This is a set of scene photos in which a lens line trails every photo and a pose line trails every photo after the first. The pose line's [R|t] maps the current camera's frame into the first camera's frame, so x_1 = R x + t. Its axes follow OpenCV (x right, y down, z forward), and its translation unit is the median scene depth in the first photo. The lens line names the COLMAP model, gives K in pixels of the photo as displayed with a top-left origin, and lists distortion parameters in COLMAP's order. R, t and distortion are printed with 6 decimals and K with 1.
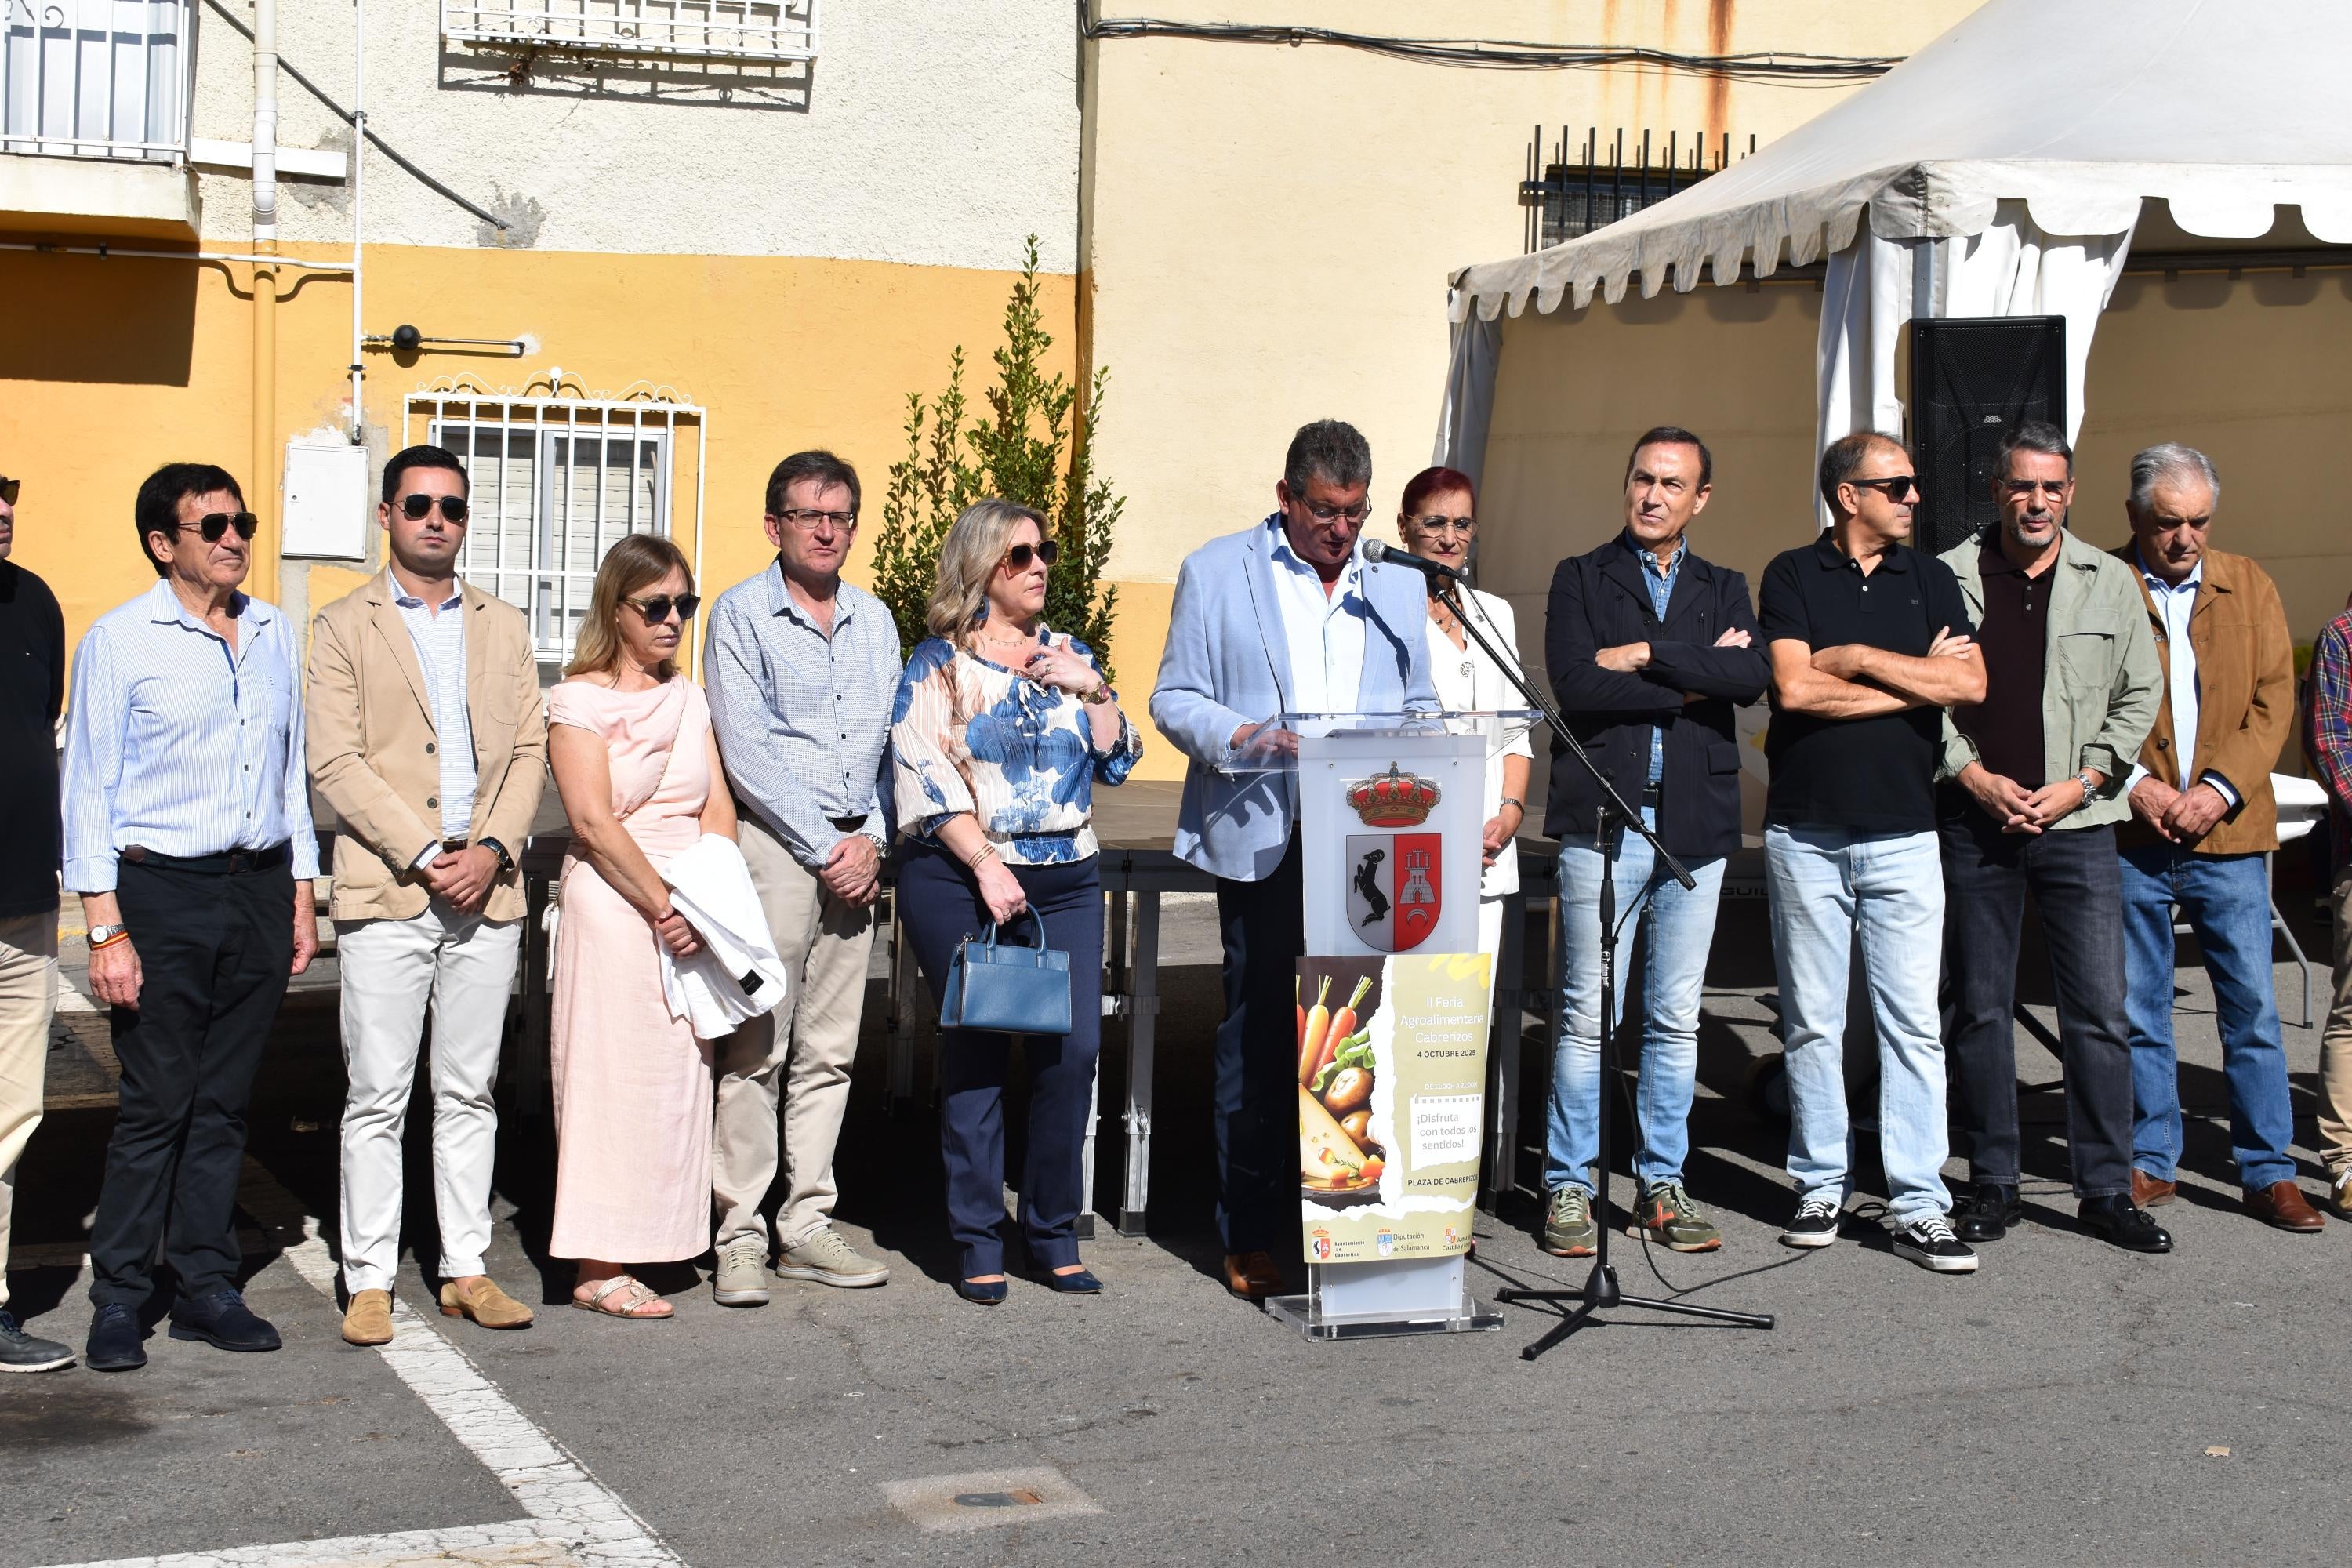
lens RADIAL K [[3840.6, 0, 1173.3], [0, 3840.6, 738.3], [0, 0, 1]] dist [-0.000549, 0.087834]
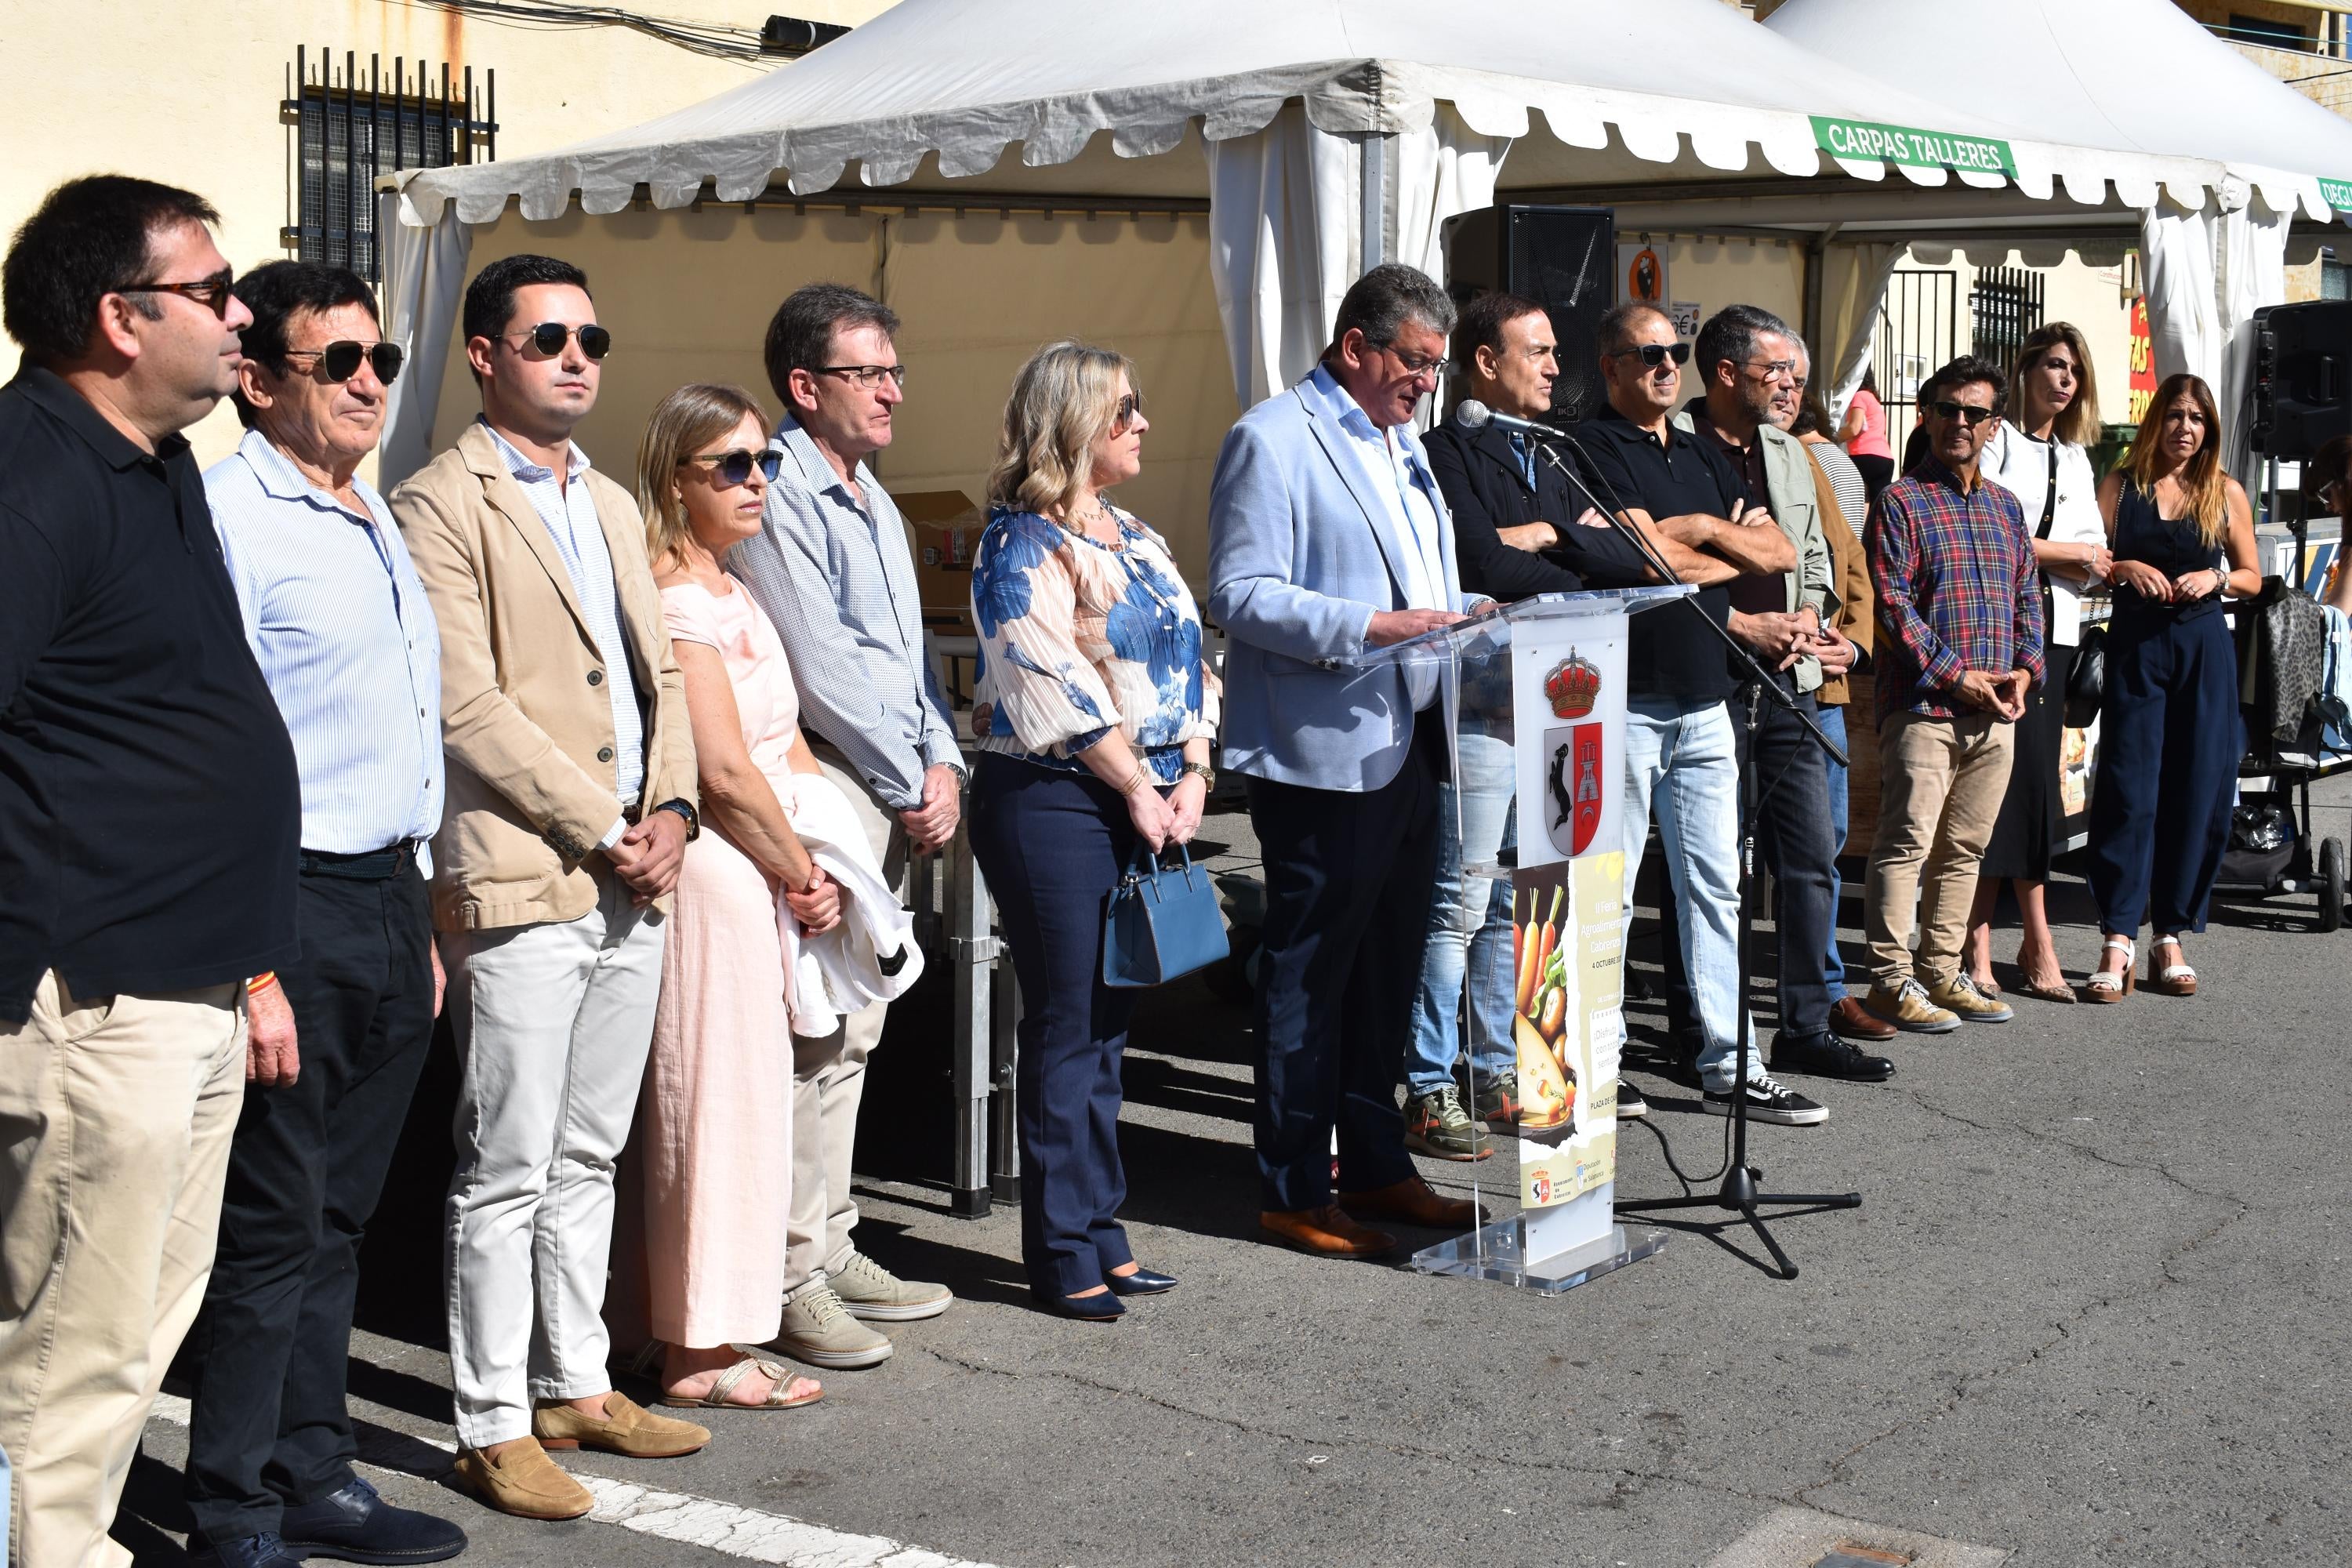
lens RADIAL K [[3041.8, 0, 1218.2], [0, 3041.8, 748.9], [0, 0, 1]] dist [-0.051302, -0.013475]
pose [[0.803177, -0.058459, 0.592866, -0.369330], [0.036696, 0.998139, 0.048708, -0.006399], [-0.594610, -0.017366, 0.803827, 0.403923]]
